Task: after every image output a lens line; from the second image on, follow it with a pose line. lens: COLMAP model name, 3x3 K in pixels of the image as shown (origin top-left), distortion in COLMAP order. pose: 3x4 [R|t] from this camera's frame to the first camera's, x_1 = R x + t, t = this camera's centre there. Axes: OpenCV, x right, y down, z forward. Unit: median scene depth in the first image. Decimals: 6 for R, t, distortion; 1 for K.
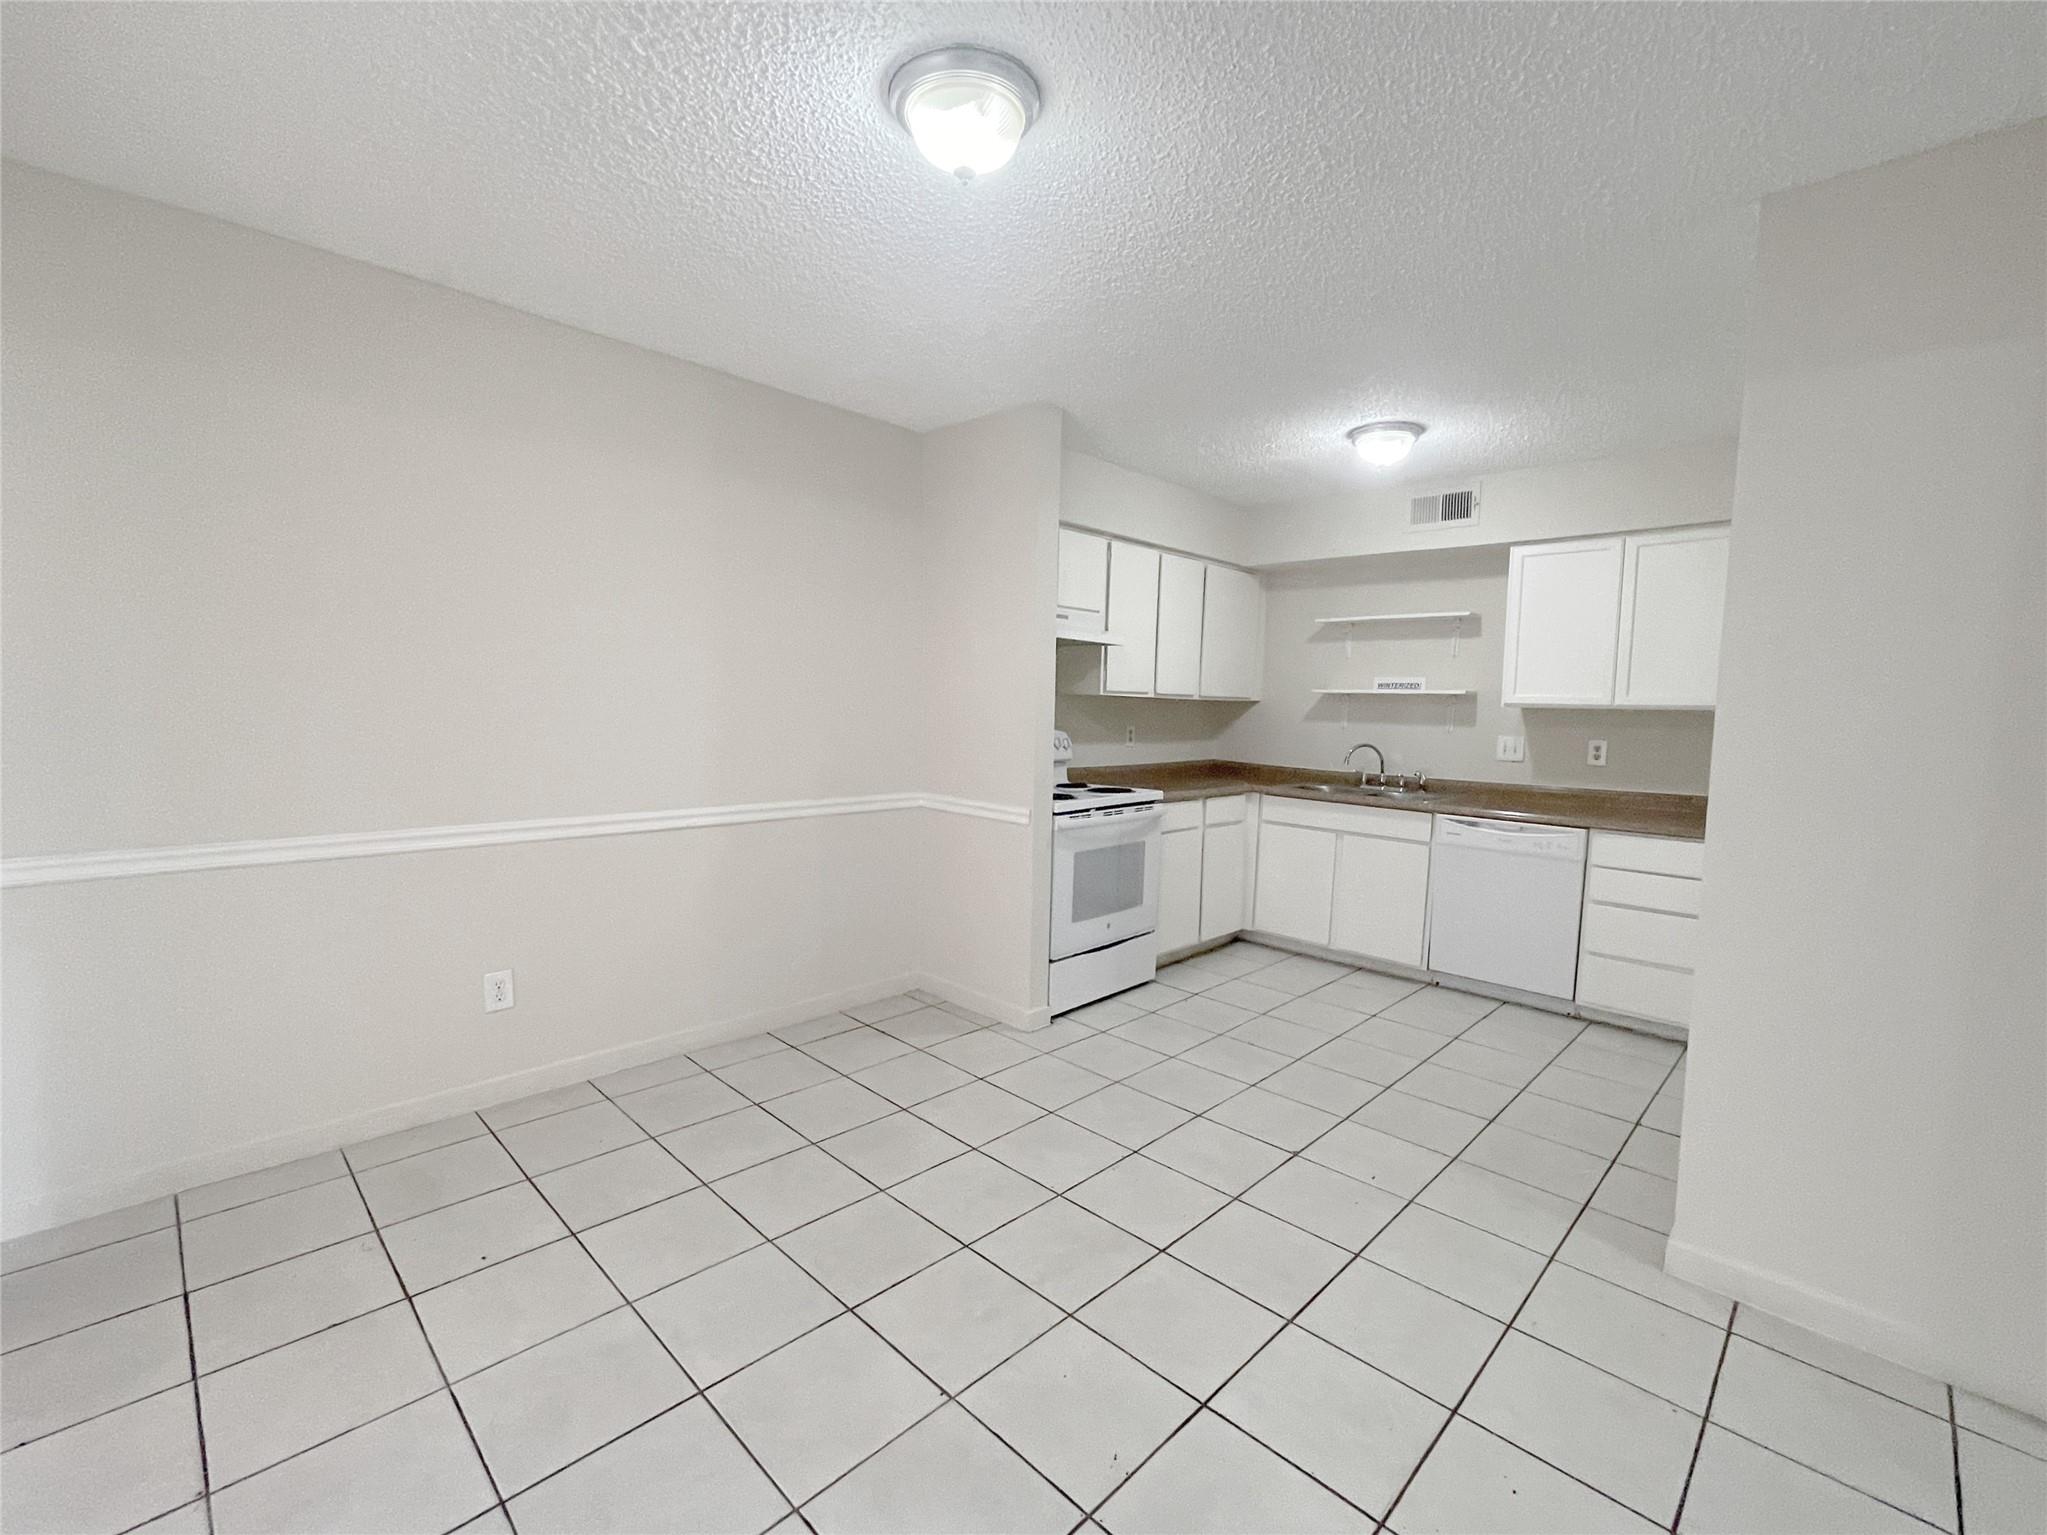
lens RADIAL K [[877.9, 0, 1021.5], [0, 877.9, 769.1], [0, 0, 1]] dist [-0.000467, -0.000384]
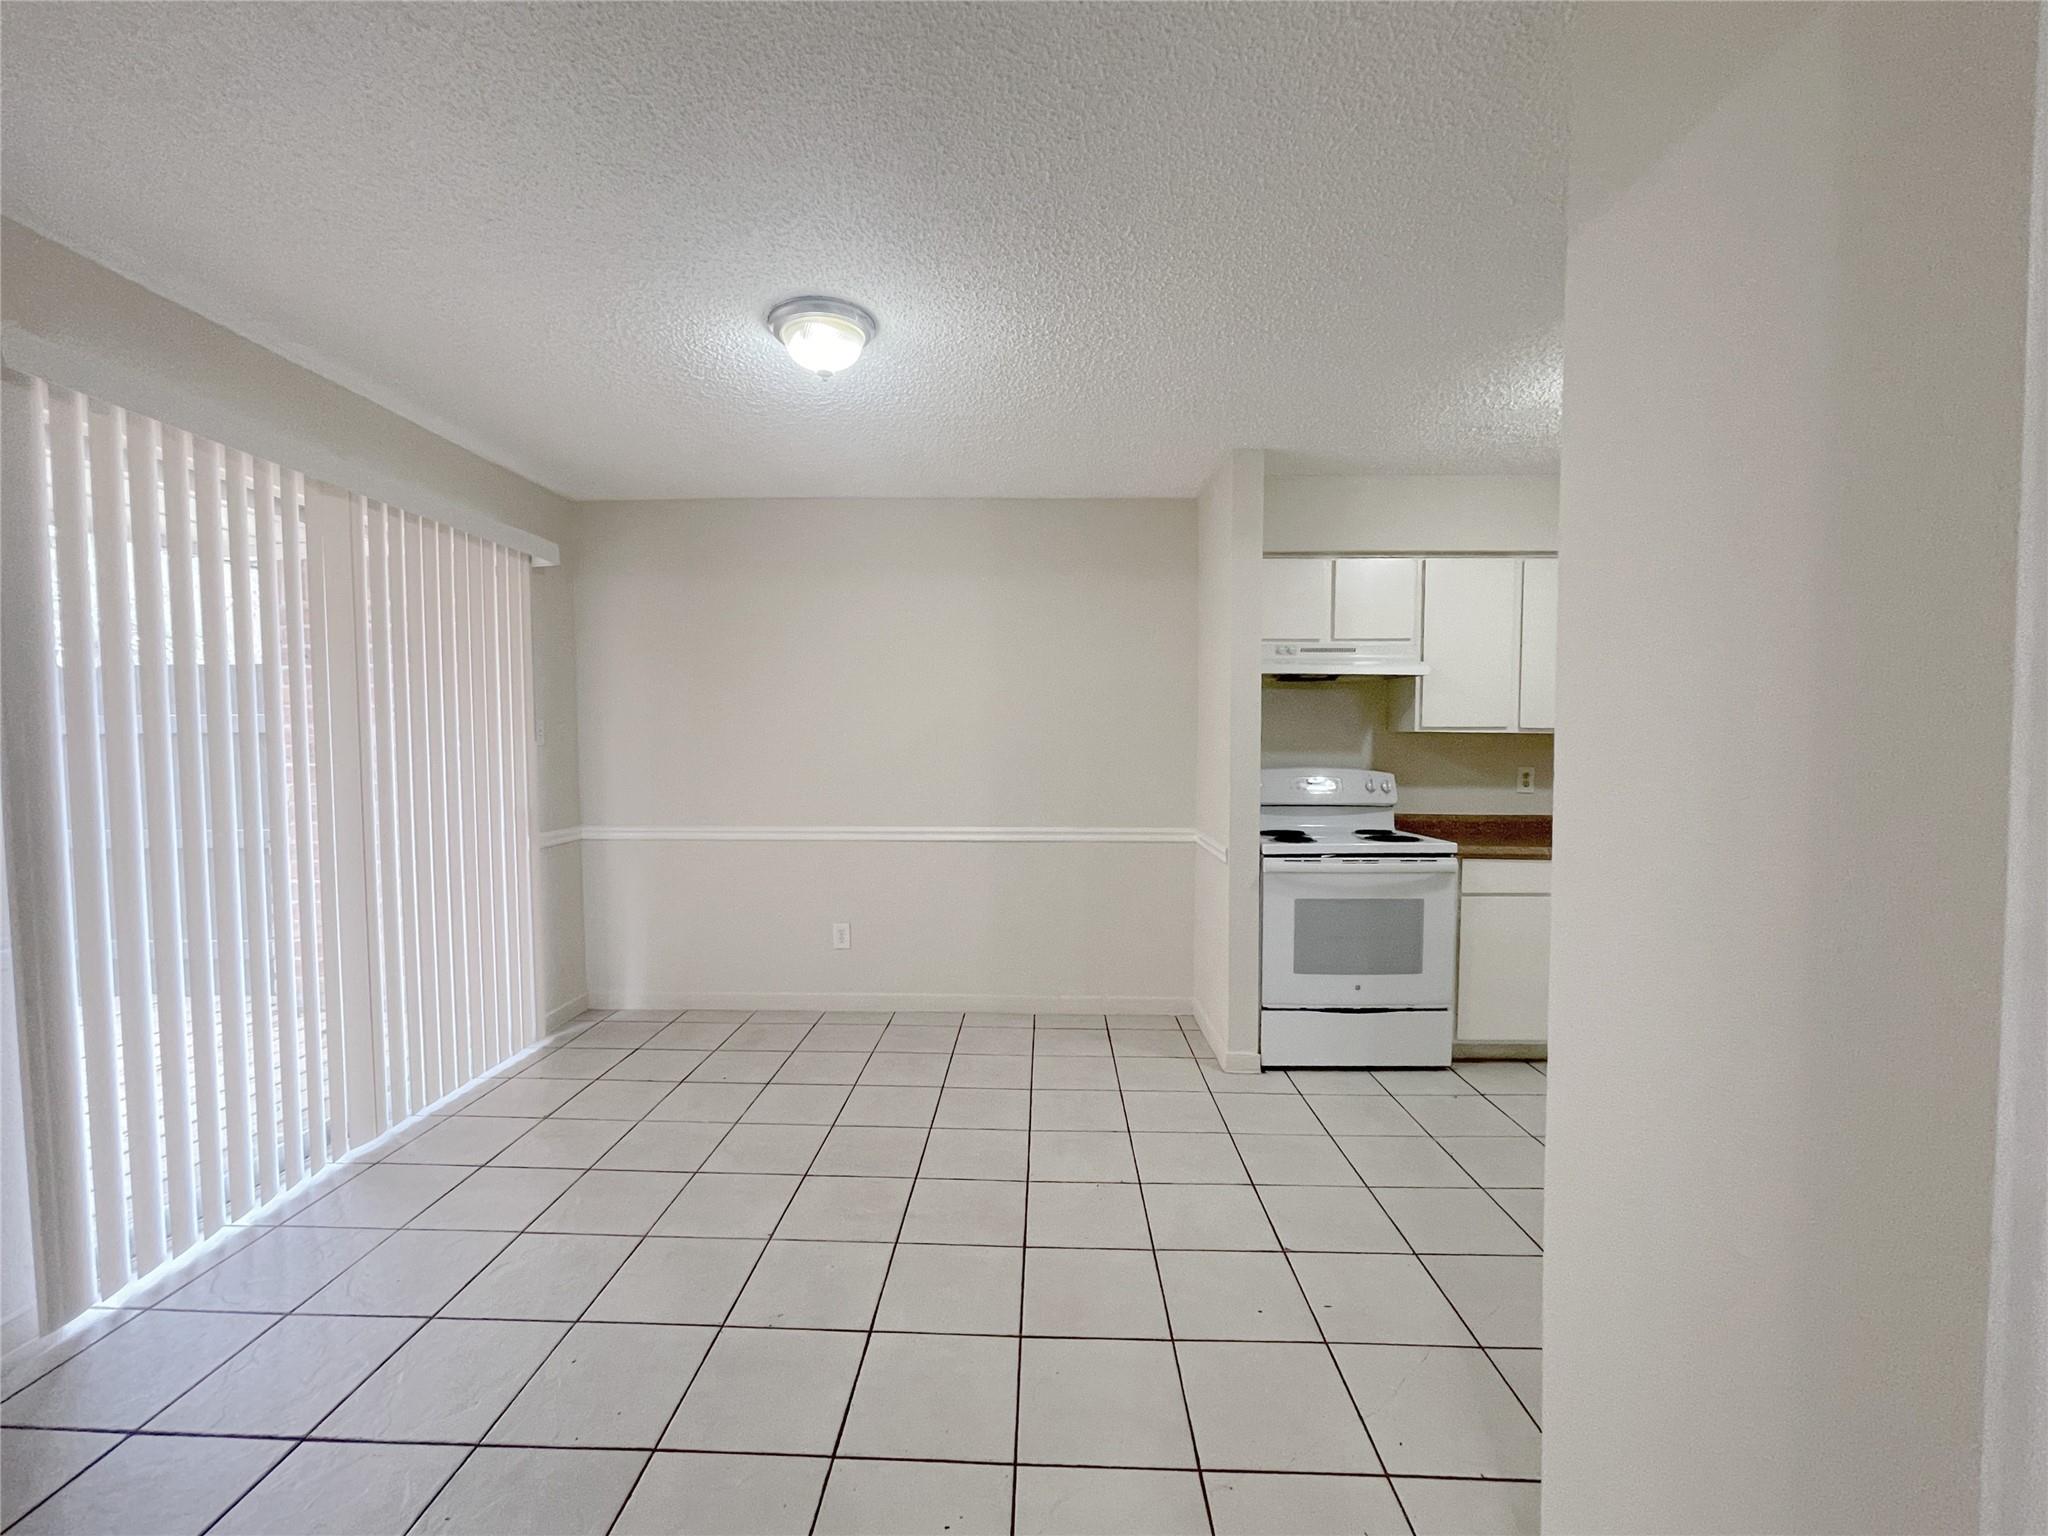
lens RADIAL K [[835.9, 0, 1013.8], [0, 835.9, 771.5], [0, 0, 1]] dist [-0.008415, -0.000386]
pose [[0.682018, 0.005505, -0.731314, 0.476901], [-0.041775, 0.998632, -0.031441, -0.001001], [0.730141, 0.051994, 0.681315, 0.146621]]
